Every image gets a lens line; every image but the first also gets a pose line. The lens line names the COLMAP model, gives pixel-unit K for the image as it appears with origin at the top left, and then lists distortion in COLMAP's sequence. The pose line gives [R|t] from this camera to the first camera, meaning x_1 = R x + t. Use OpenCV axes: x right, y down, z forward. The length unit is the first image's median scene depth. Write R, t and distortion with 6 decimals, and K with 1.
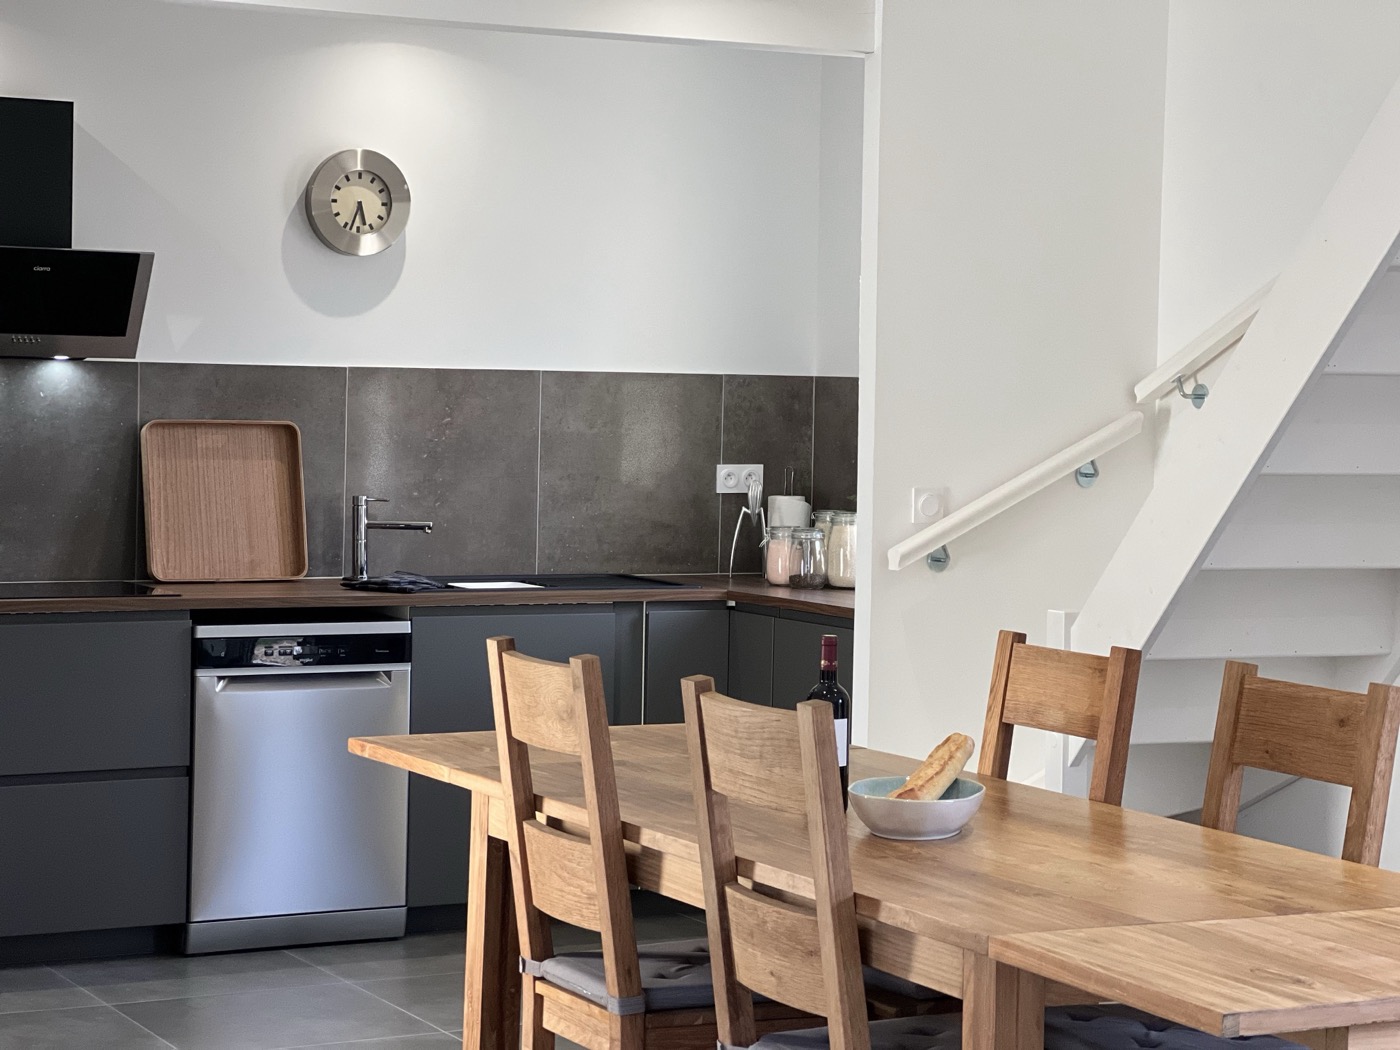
lens RADIAL K [[3095.6, 0, 700.0], [0, 3095.6, 525.0], [0, 0, 1]] dist [-0.554571, 11.466638]
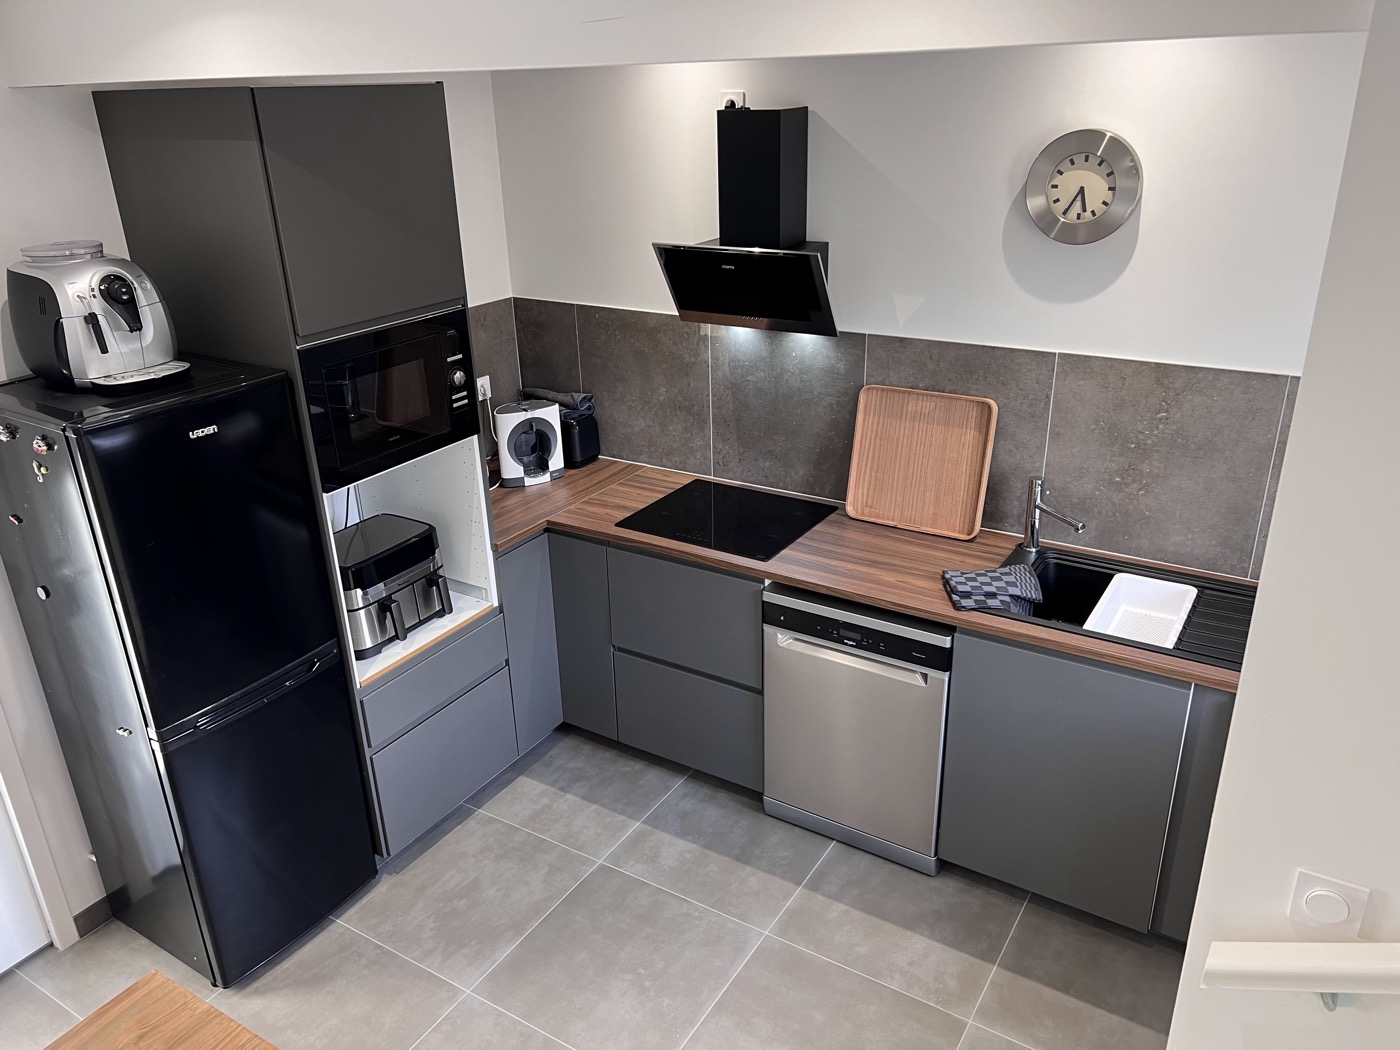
lens RADIAL K [[1054.1, 0, 686.0], [0, 1054.1, 532.6], [0, 0, 1]] dist [0.071799, -0.105445]
pose [[0.496031, 0.306215, -0.812518, 0.138108], [-0.004092, 0.936566, 0.350467, -0.123464], [0.868295, -0.170518, 0.465818, 0.733712]]
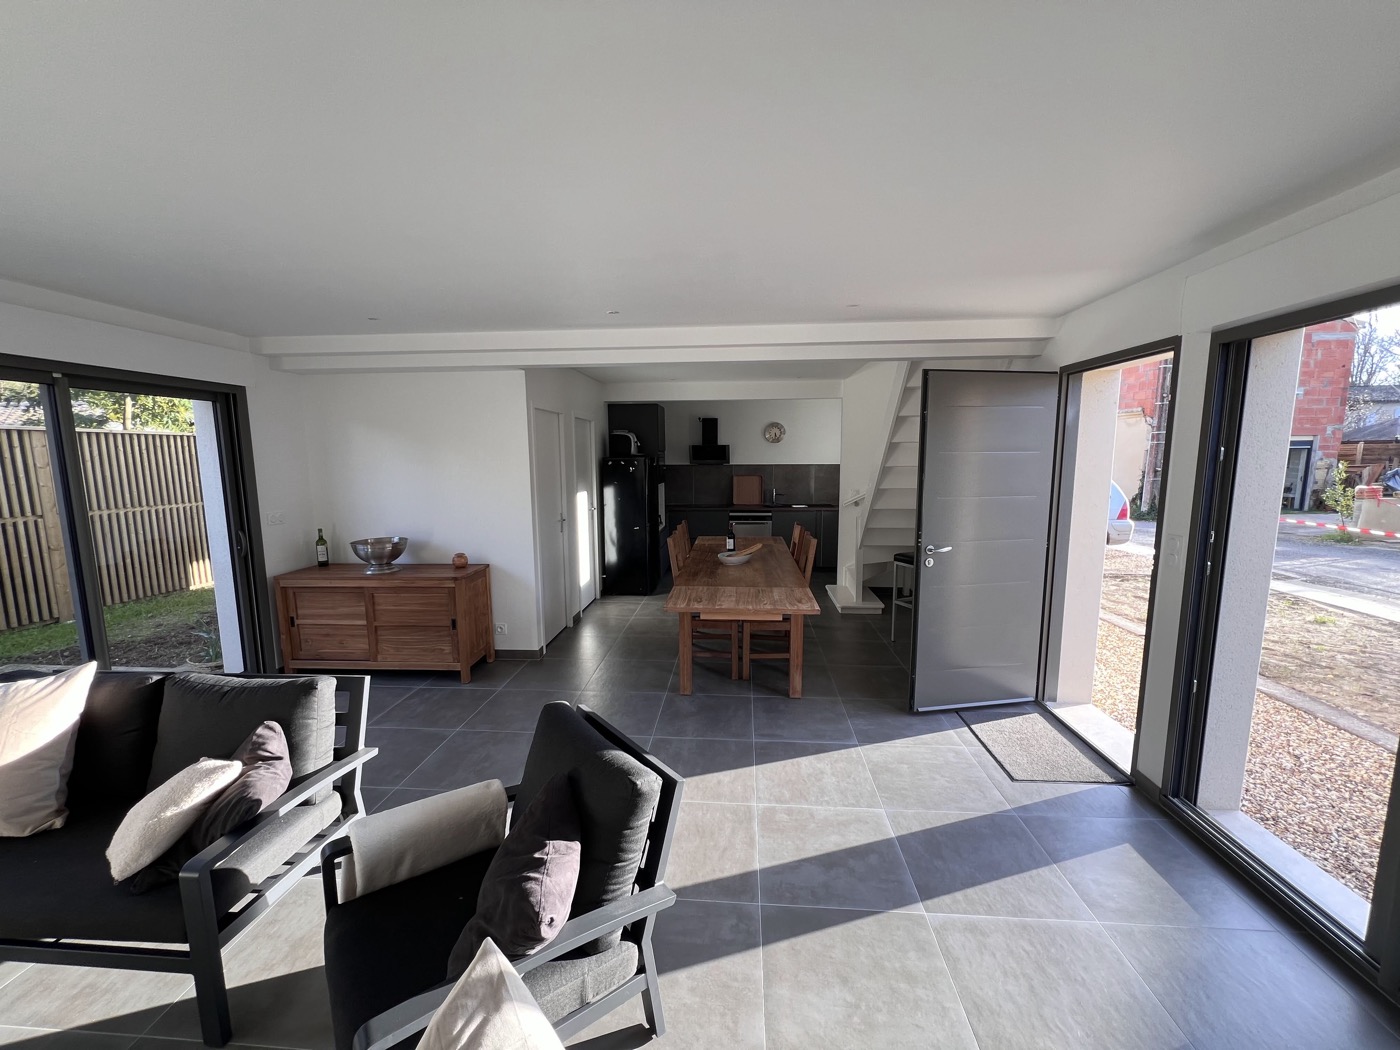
lens RADIAL K [[557.2, 0, 701.0], [0, 557.2, 526.9], [0, 0, 1]] dist [-0.000963, 0.000015]
pose [[0.848387, 0.042188, -0.527692, 0.299258], [-0.004255, 0.997331, 0.072895, -0.013500], [0.529359, -0.059598, 0.846302, 0.119795]]
